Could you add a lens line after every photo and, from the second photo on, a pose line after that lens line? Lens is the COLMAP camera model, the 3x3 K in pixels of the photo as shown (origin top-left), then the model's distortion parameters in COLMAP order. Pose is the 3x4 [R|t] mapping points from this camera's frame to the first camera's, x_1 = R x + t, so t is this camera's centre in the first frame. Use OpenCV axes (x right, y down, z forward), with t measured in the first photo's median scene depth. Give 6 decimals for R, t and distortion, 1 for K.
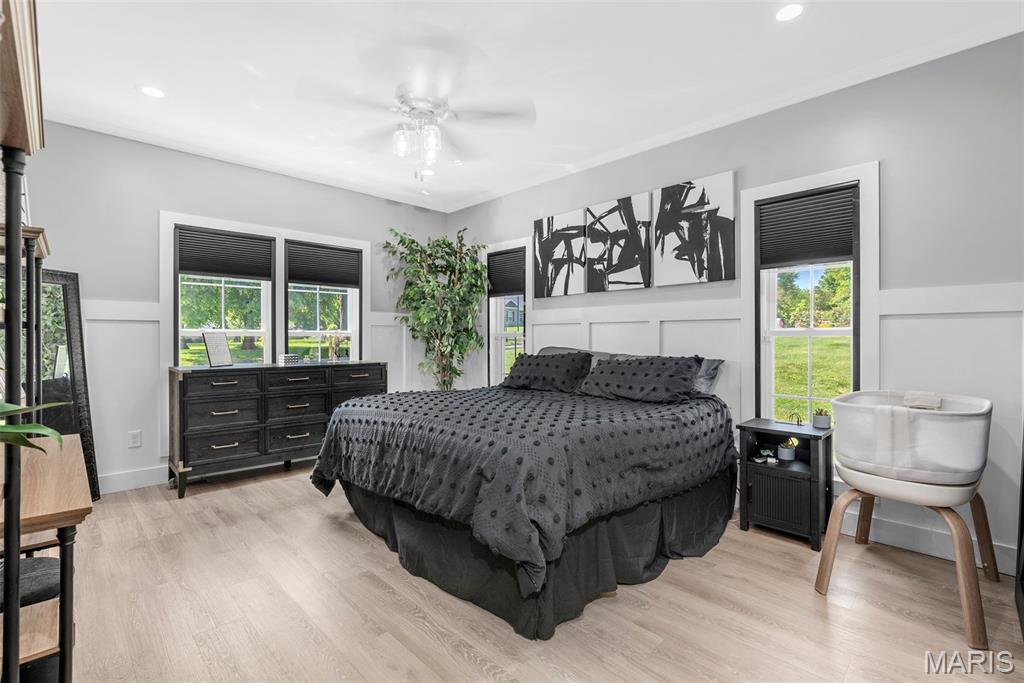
lens RADIAL K [[468.9, 0, 514.6], [0, 468.9, 338.7], [0, 0, 1]] dist [-0.000812, -0.000013]
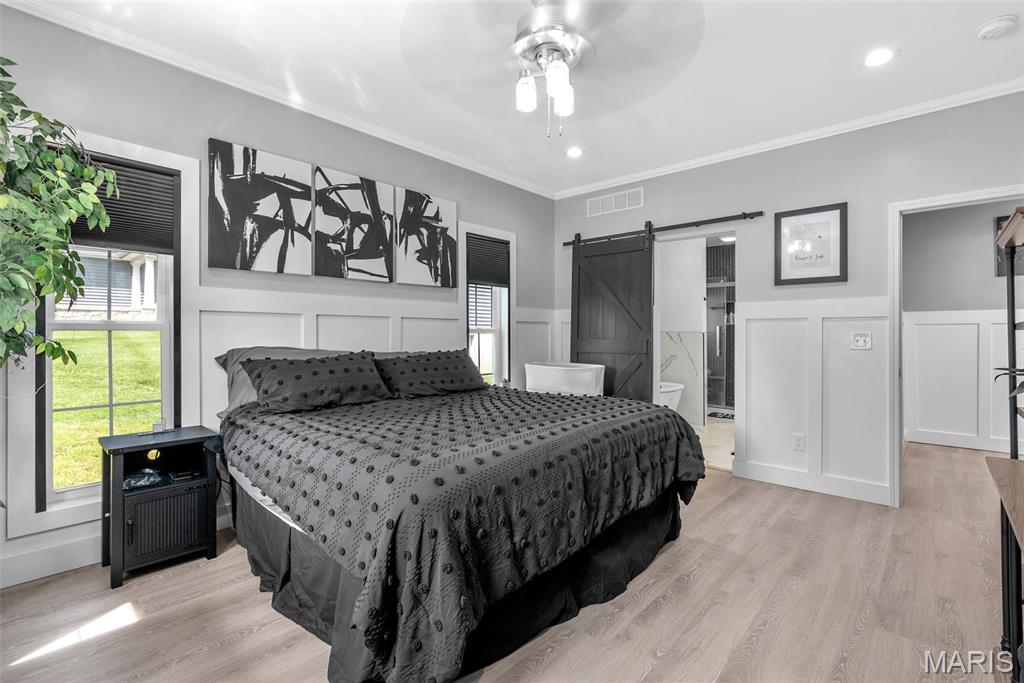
lens RADIAL K [[469.8, 0, 512.8], [0, 469.8, 329.5], [0, 0, 1]] dist [-0.001053, -0.000239]
pose [[-0.059893, 0.006101, 0.998186, -0.669785], [-0.002783, 0.999976, -0.006279, -0.004751], [-0.998201, -0.003154, -0.059874, 0.754014]]
